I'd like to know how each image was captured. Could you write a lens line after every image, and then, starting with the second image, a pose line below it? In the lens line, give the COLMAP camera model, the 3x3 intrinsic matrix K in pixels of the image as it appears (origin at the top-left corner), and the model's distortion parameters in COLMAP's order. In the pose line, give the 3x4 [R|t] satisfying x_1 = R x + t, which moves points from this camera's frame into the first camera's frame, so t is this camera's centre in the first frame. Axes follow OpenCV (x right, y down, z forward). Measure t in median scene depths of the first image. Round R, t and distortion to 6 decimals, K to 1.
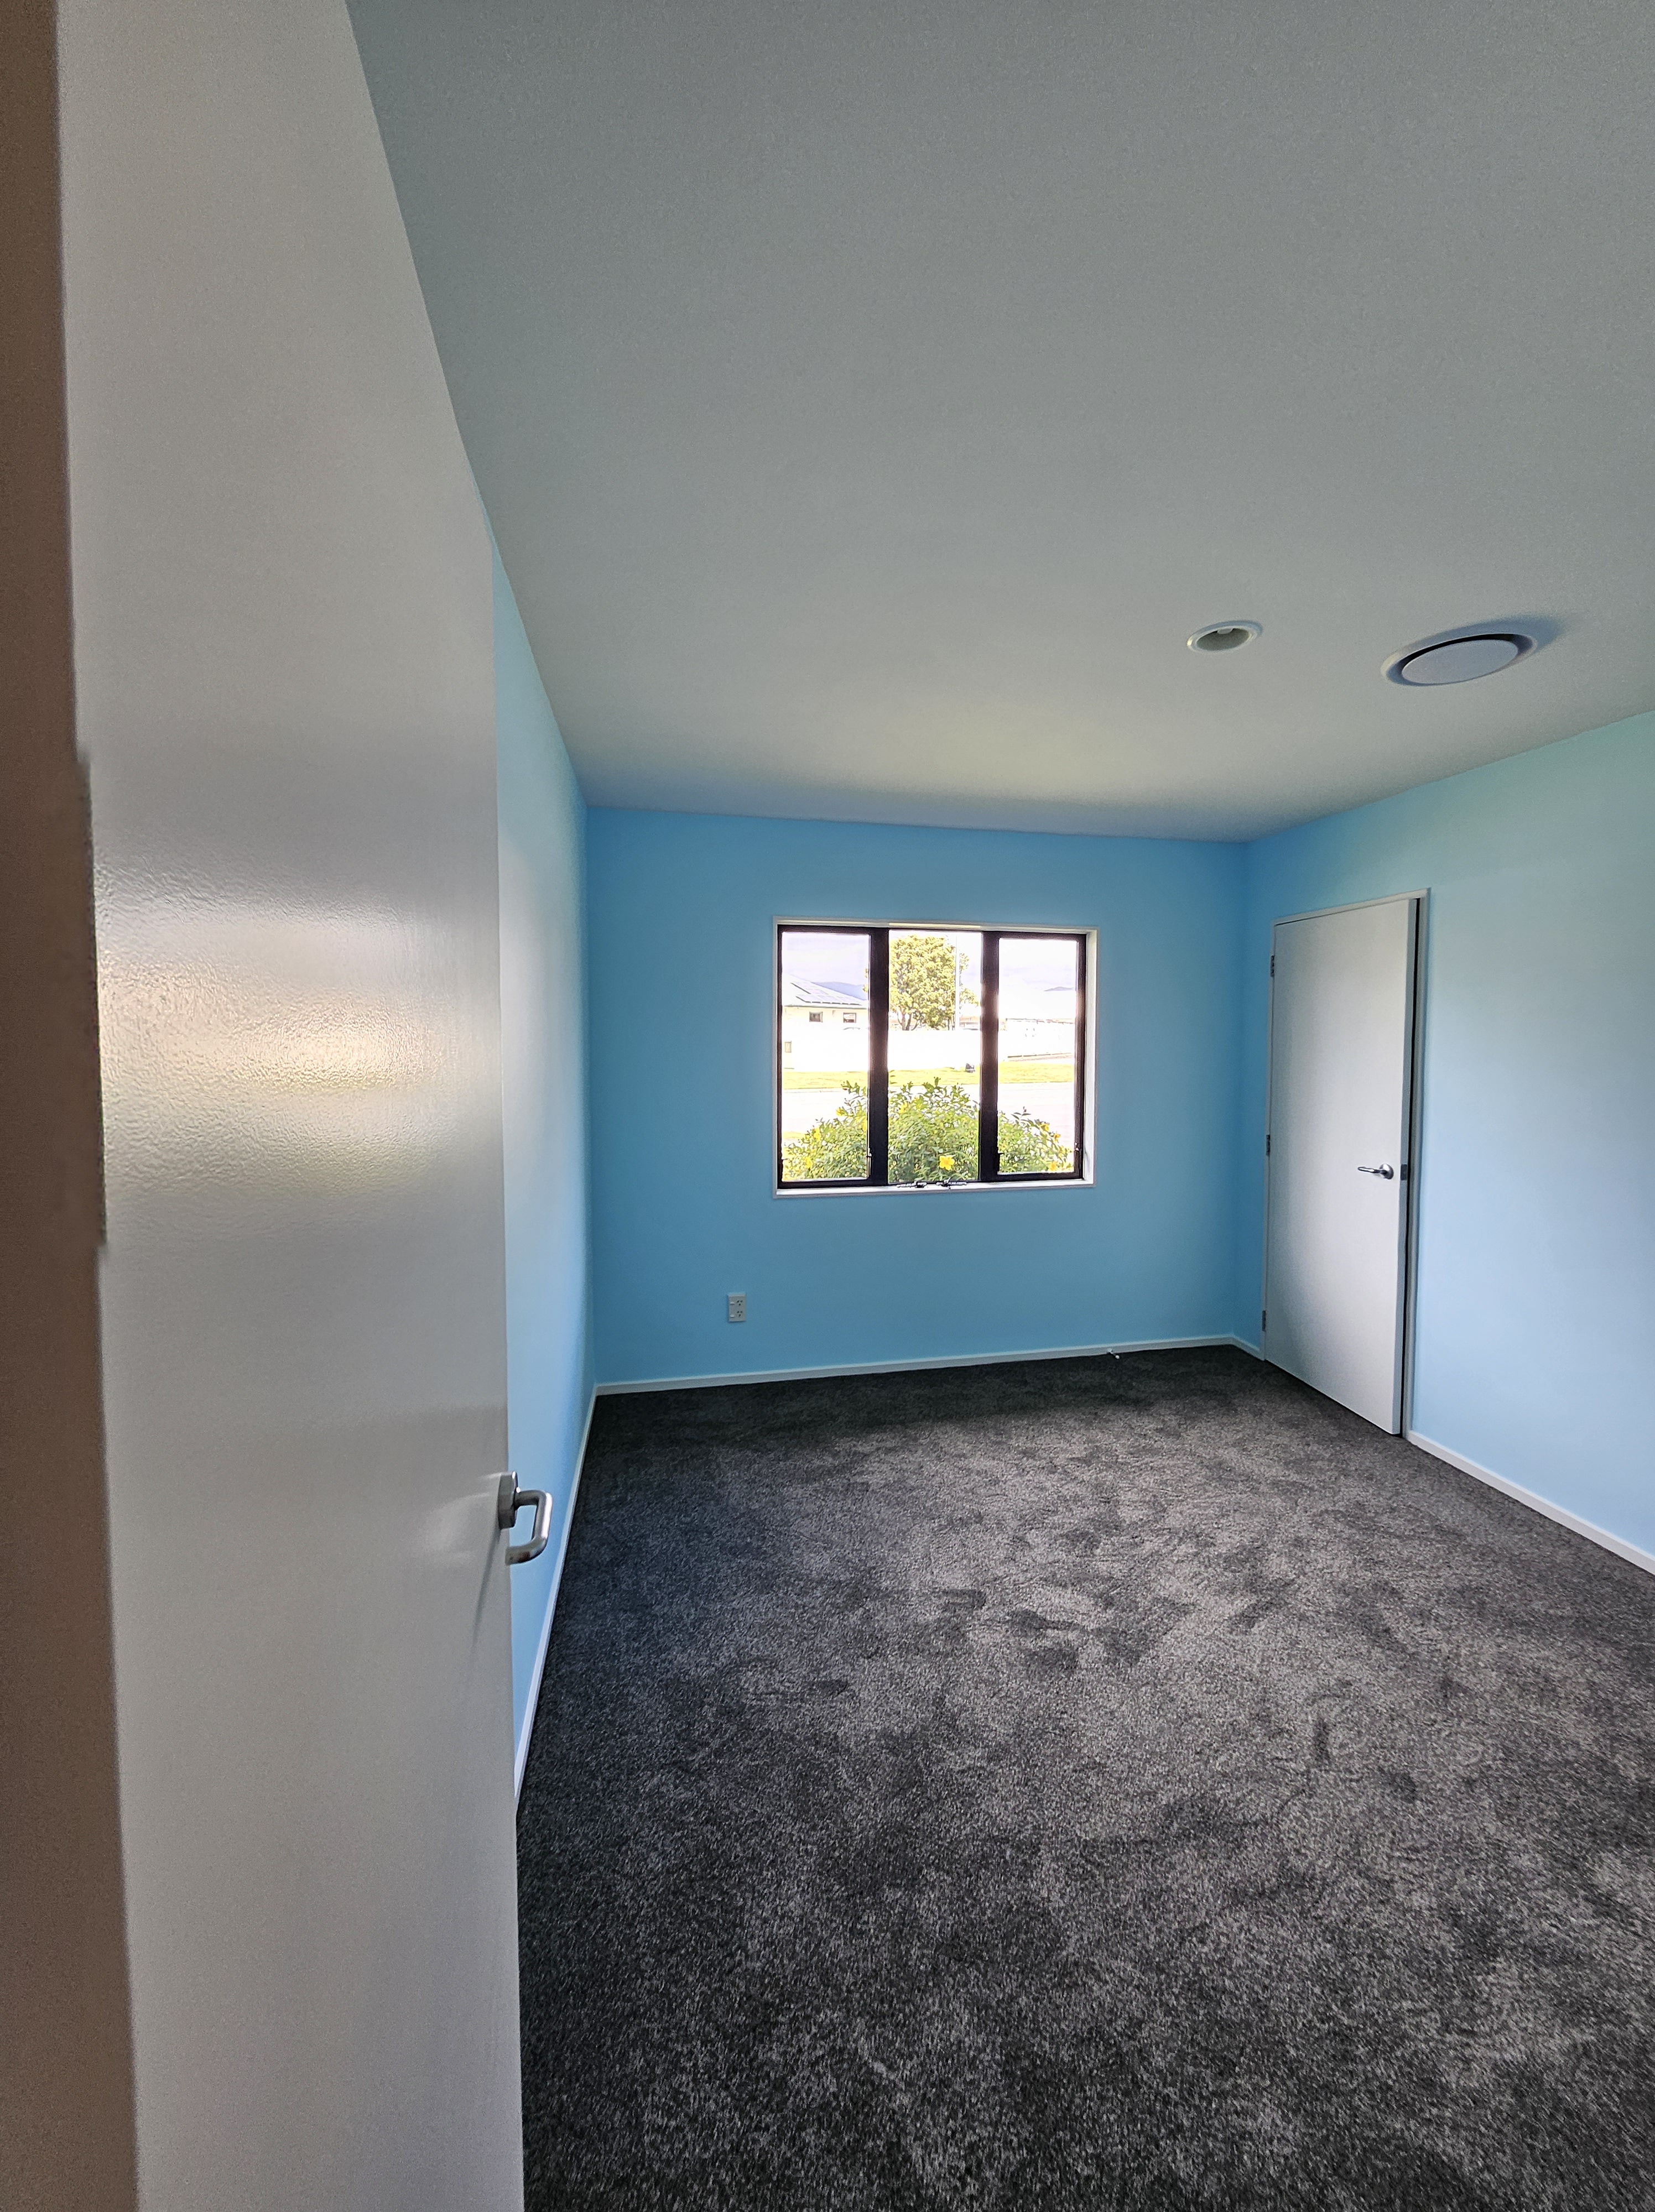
lens RADIAL K [[888.5, 0, 831.1], [0, 888.5, 1103.9], [0, 0, 1]] dist [0.001948, -0.000731]
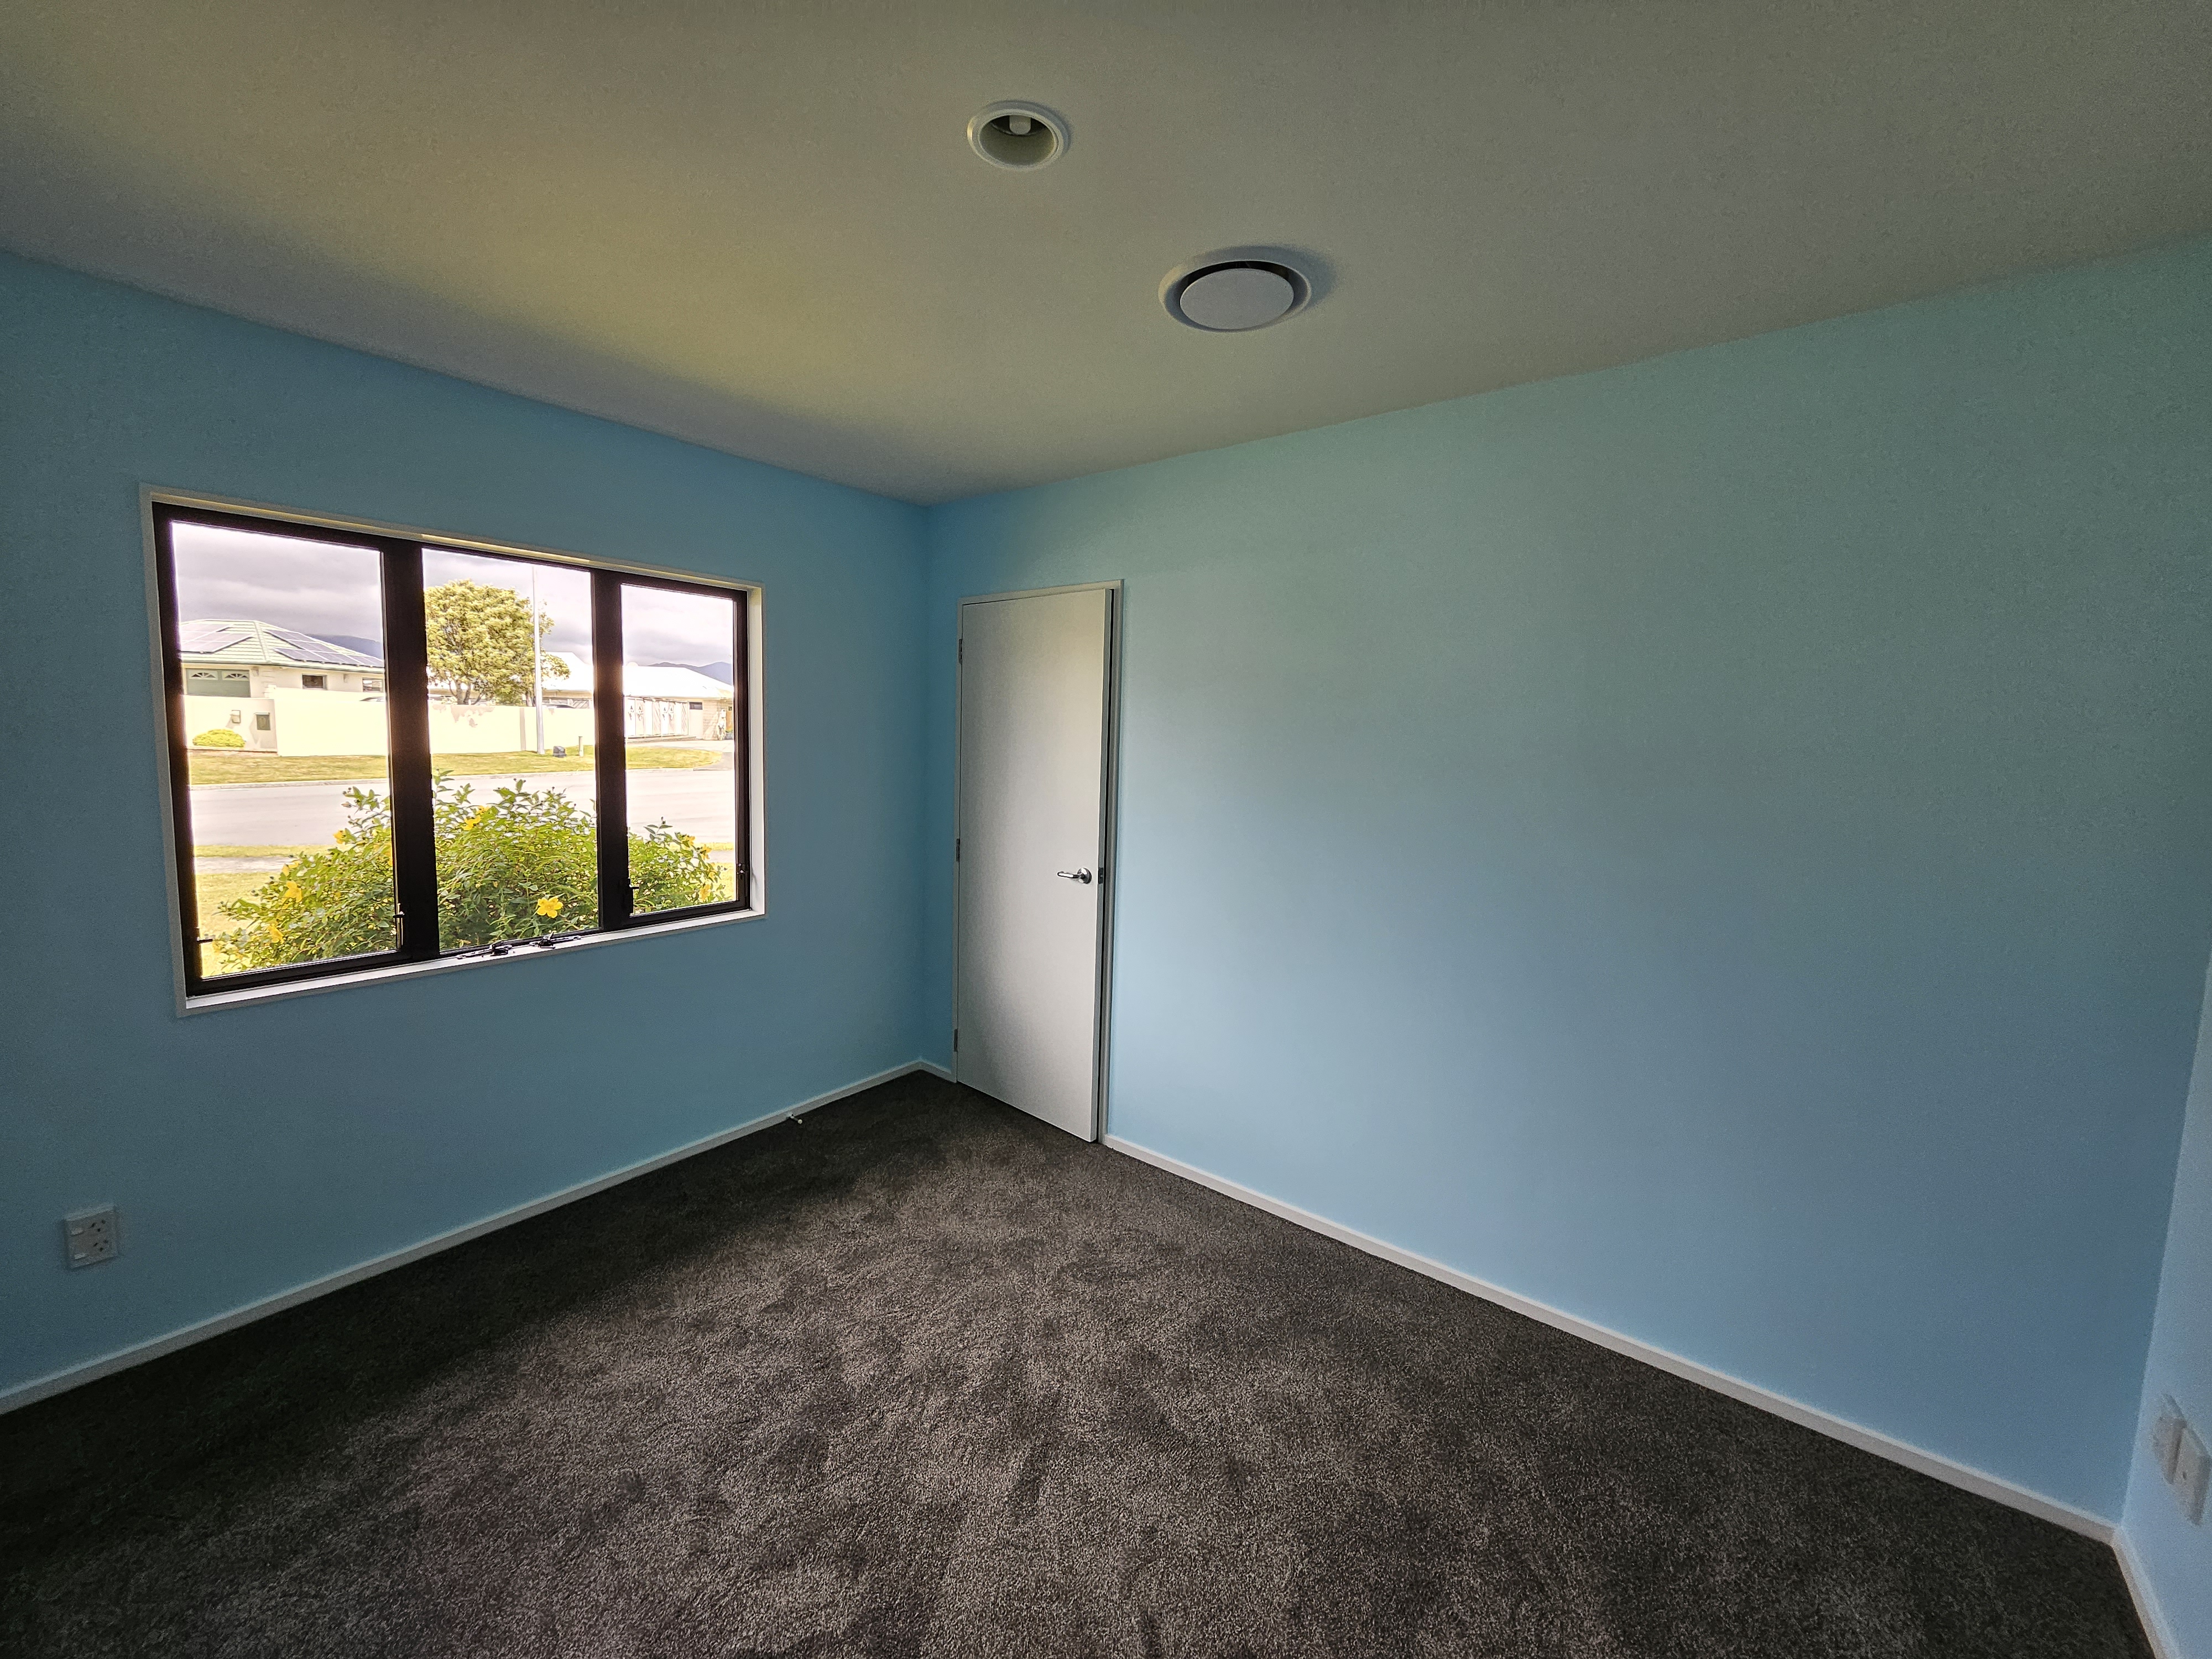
lens RADIAL K [[888.4, 0, 1085.7], [0, 888.4, 806.5], [0, 0, 1]] dist [0.001948, -0.000731]
pose [[0.771347, -0.040199, 0.635144, 0.026870], [0.024555, 0.999140, 0.033417, -0.031263], [-0.635941, -0.010180, 0.771670, 0.283795]]
